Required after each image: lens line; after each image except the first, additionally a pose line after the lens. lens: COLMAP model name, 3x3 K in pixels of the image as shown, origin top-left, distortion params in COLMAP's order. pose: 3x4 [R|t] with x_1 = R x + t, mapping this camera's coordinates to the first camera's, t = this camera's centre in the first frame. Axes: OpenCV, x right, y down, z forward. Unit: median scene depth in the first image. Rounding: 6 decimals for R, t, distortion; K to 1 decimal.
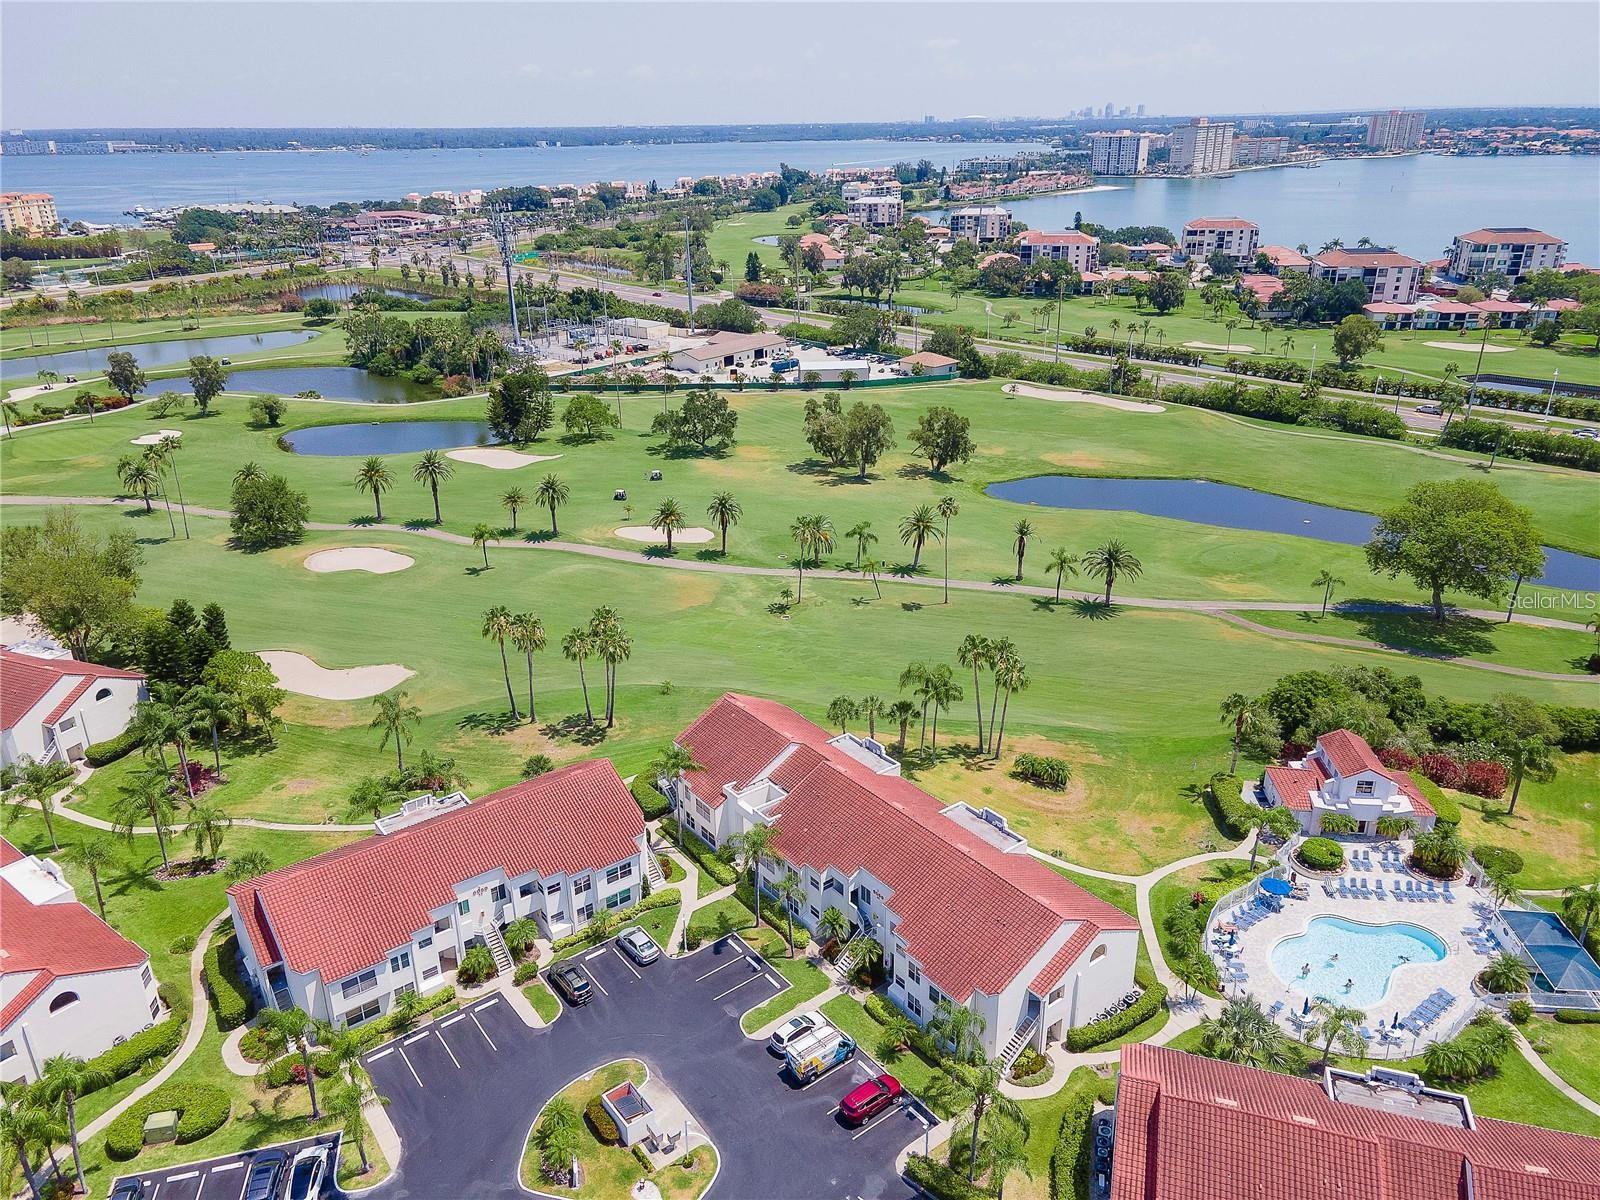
lens RADIAL K [[1155.3, 0, 805.2], [0, 1155.3, 598.2], [0, 0, 1]] dist [0.034616, 0.025557]
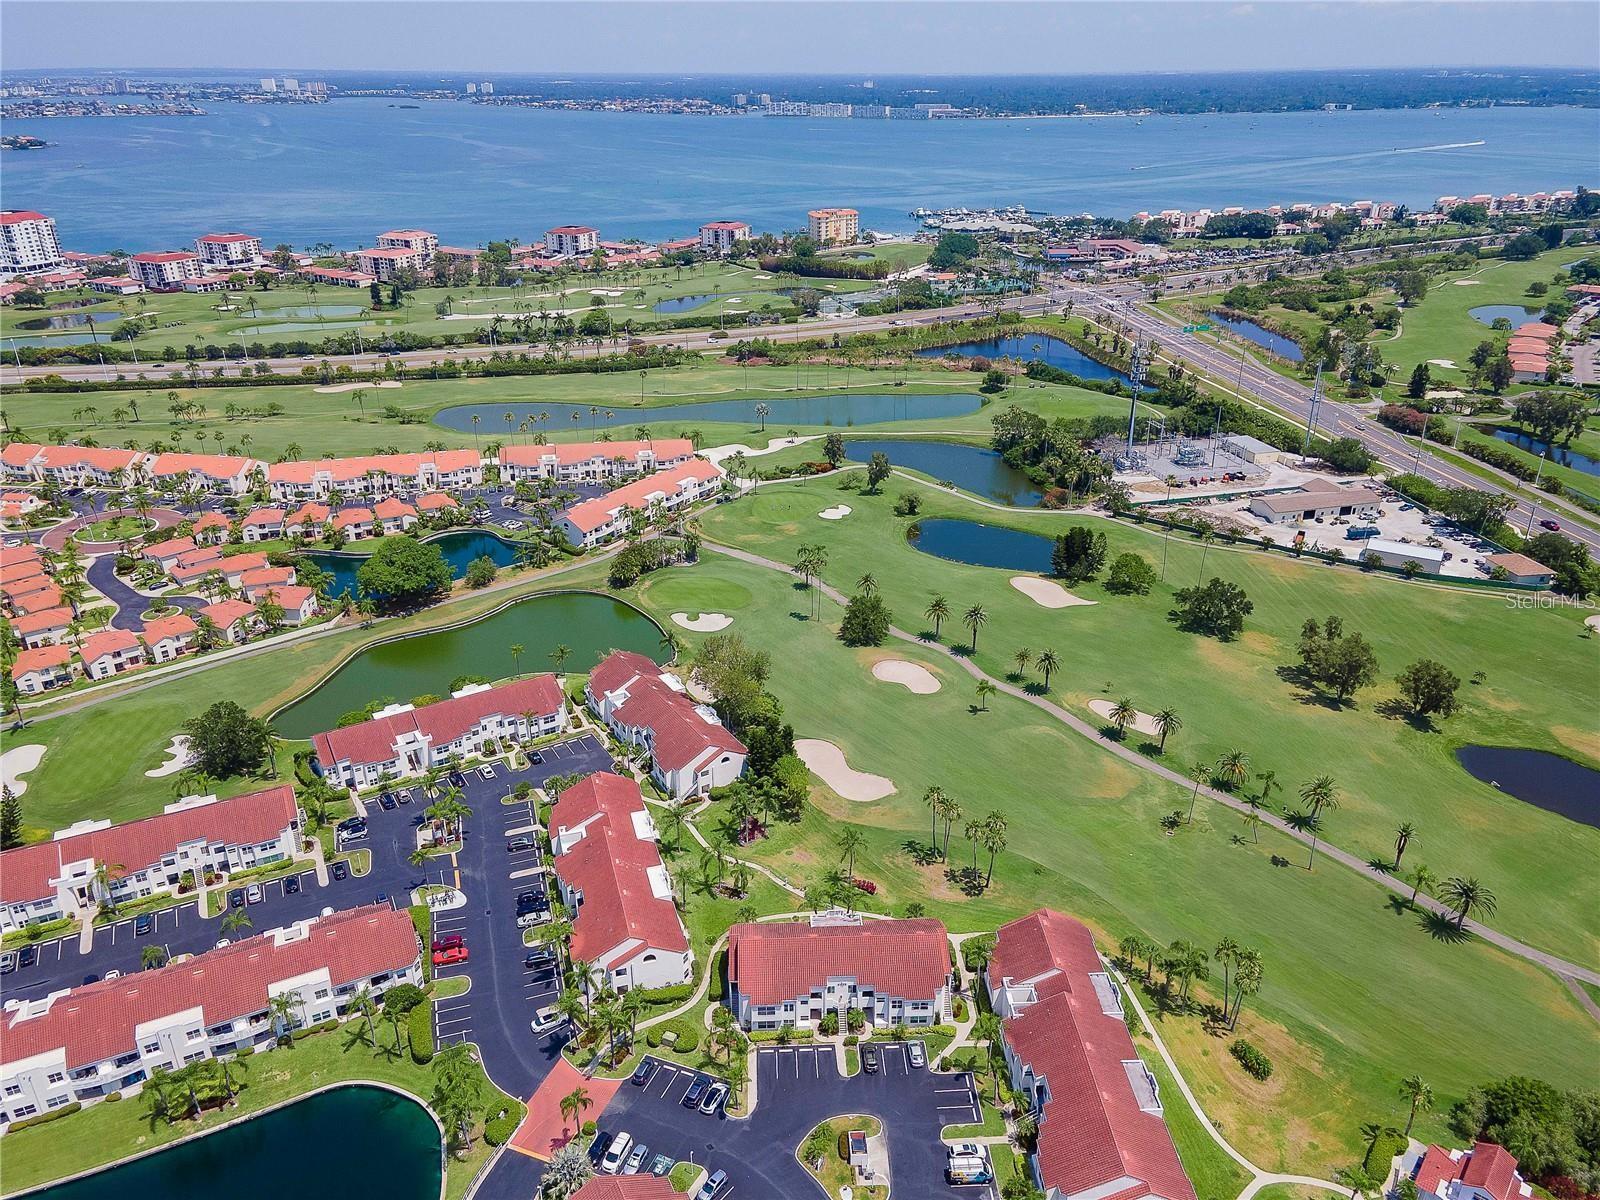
lens RADIAL K [[1149.9, 0, 804.2], [0, 1149.9, 596.9], [0, 0, 1]] dist [0.042359, 0.009921]
pose [[0.819563, 0.250358, -0.515401, 0.338464], [-0.228237, 0.967694, 0.107130, -0.387467], [0.525571, 0.029833, 0.850227, -0.423958]]
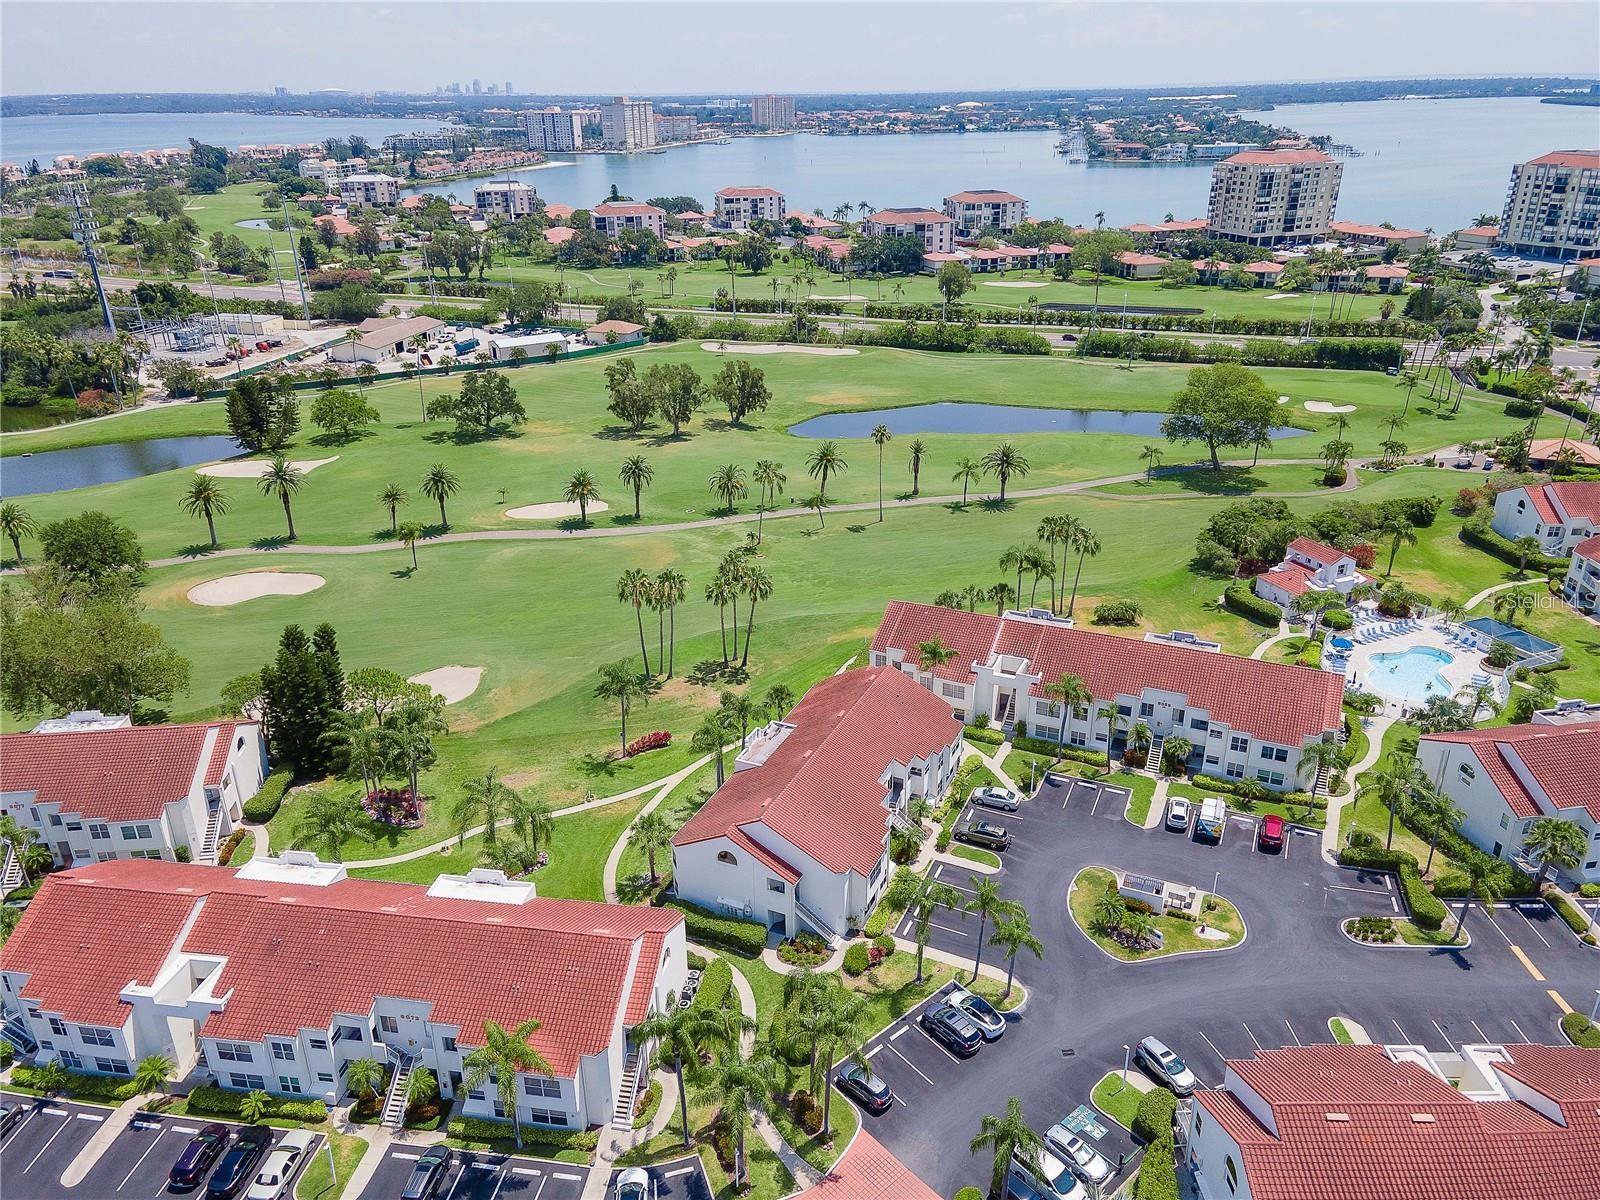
lens RADIAL K [[1155.3, 0, 805.2], [0, 1155.3, 598.2], [0, 0, 1]] dist [0.034616, 0.025557]
pose [[0.880433, -0.186422, 0.435986, -0.628128], [0.179349, 0.982089, 0.057750, 0.000045], [-0.438943, 0.027349, 0.898098, 0.028574]]
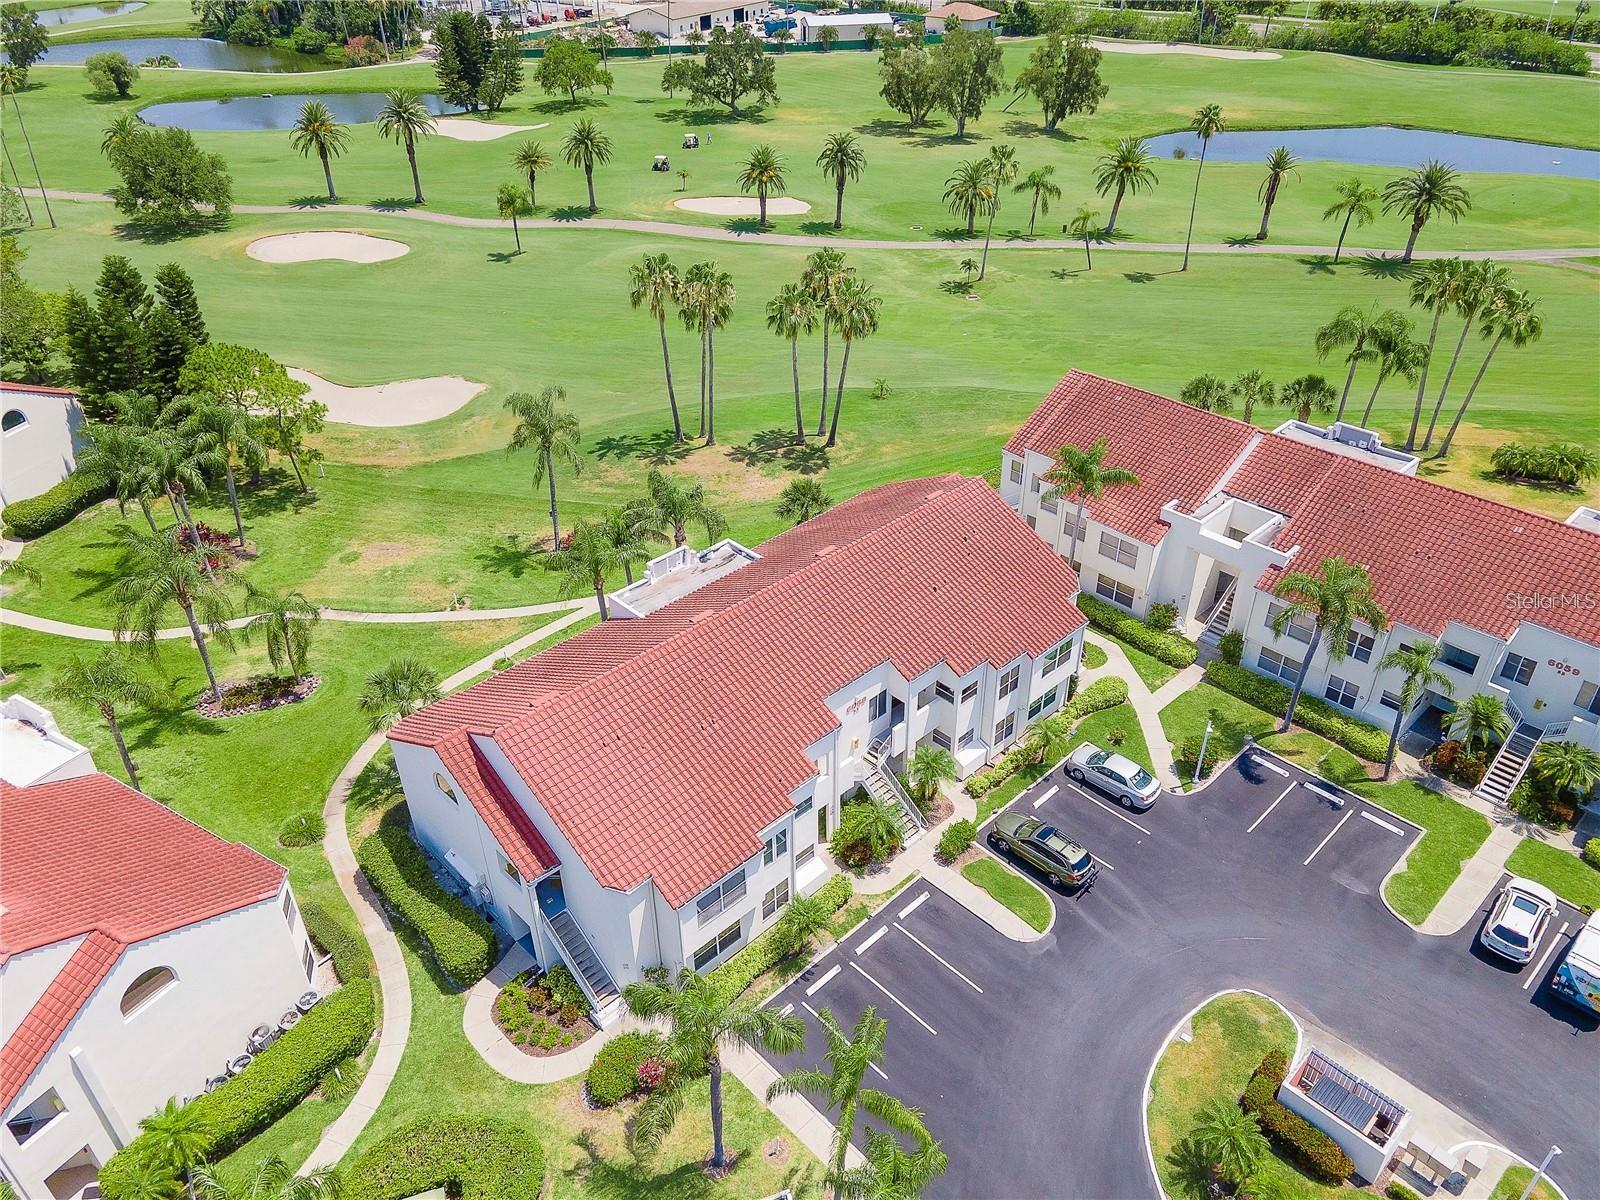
lens RADIAL K [[1155.3, 0, 805.2], [0, 1155.3, 598.2], [0, 0, 1]] dist [0.034616, 0.025557]
pose [[0.993280, -0.060690, 0.098545, -0.280355], [0.040245, 0.979465, 0.197558, 0.073028], [-0.108511, -0.192265, 0.975325, 0.376722]]
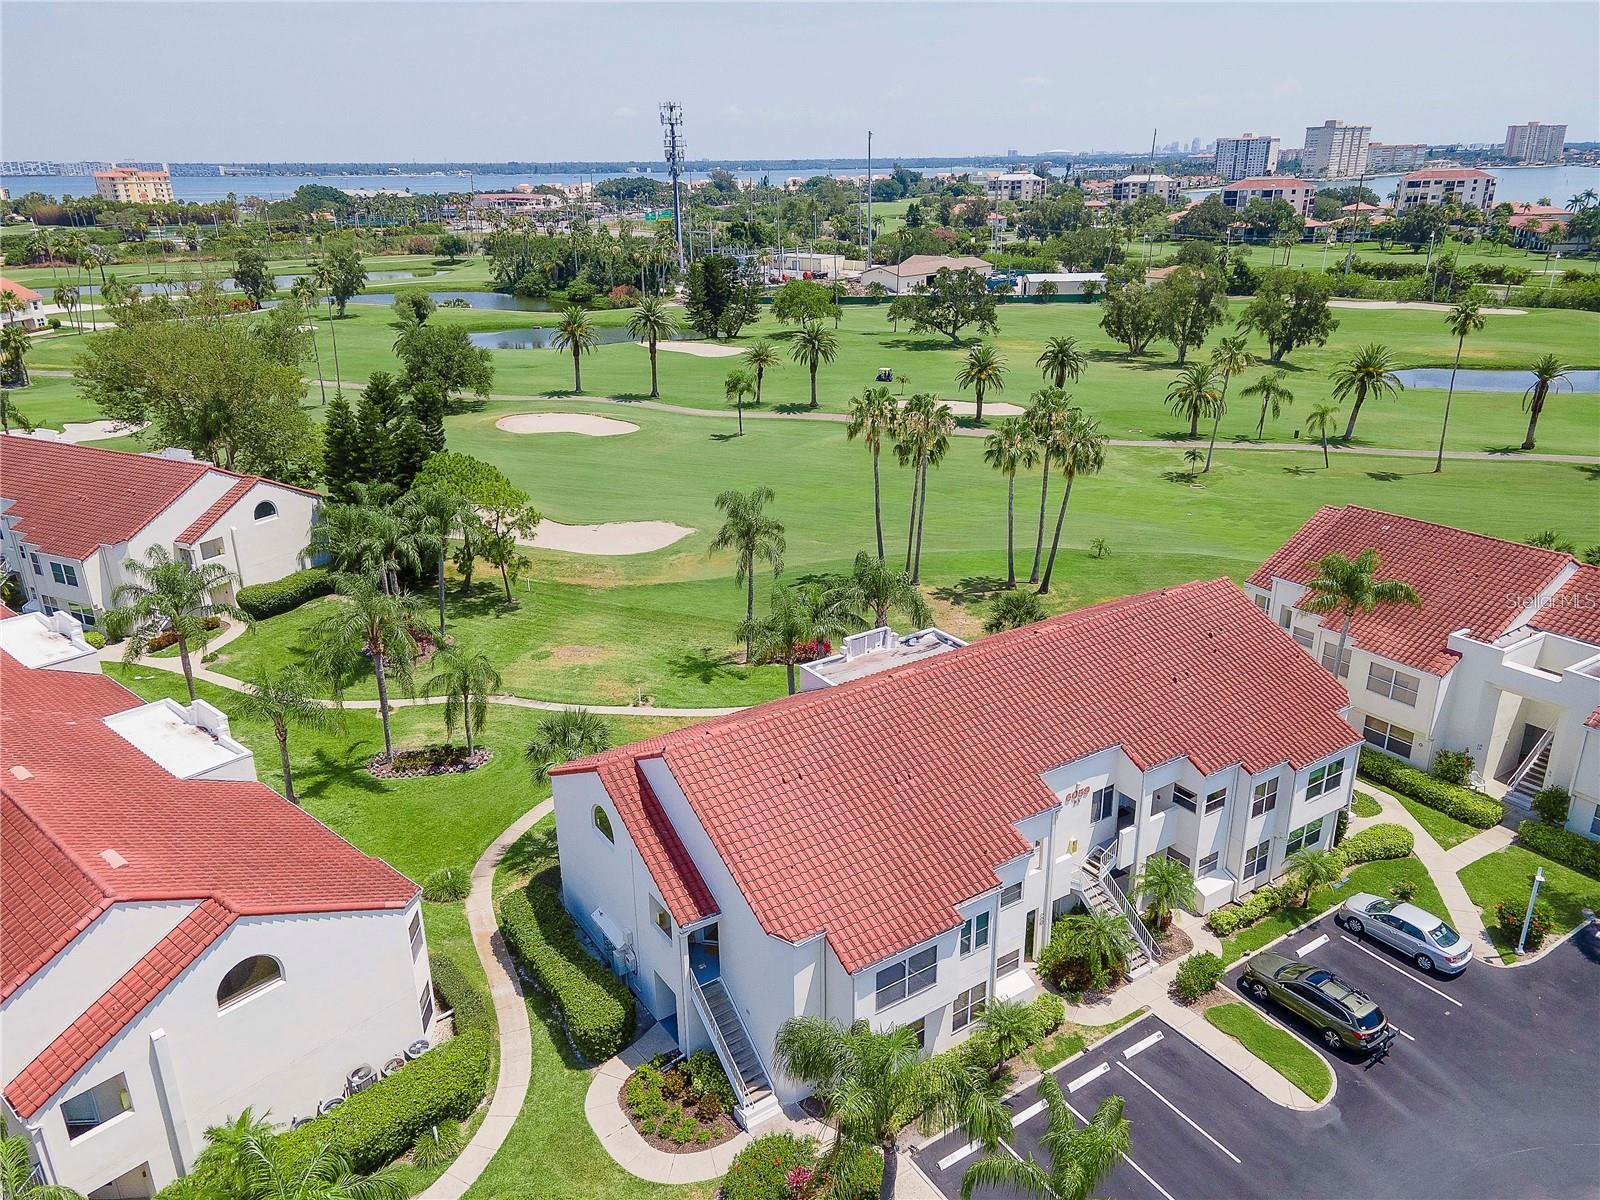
lens RADIAL K [[1155.8, 0, 805.3], [0, 1155.8, 597.2], [0, 0, 1]] dist [0.028578, 0.047645]
pose [[0.998029, 0.024772, -0.057663, -0.287528], [-0.026437, 0.999250, -0.028287, 0.148978], [0.056919, 0.029756, 0.997935, 0.415782]]
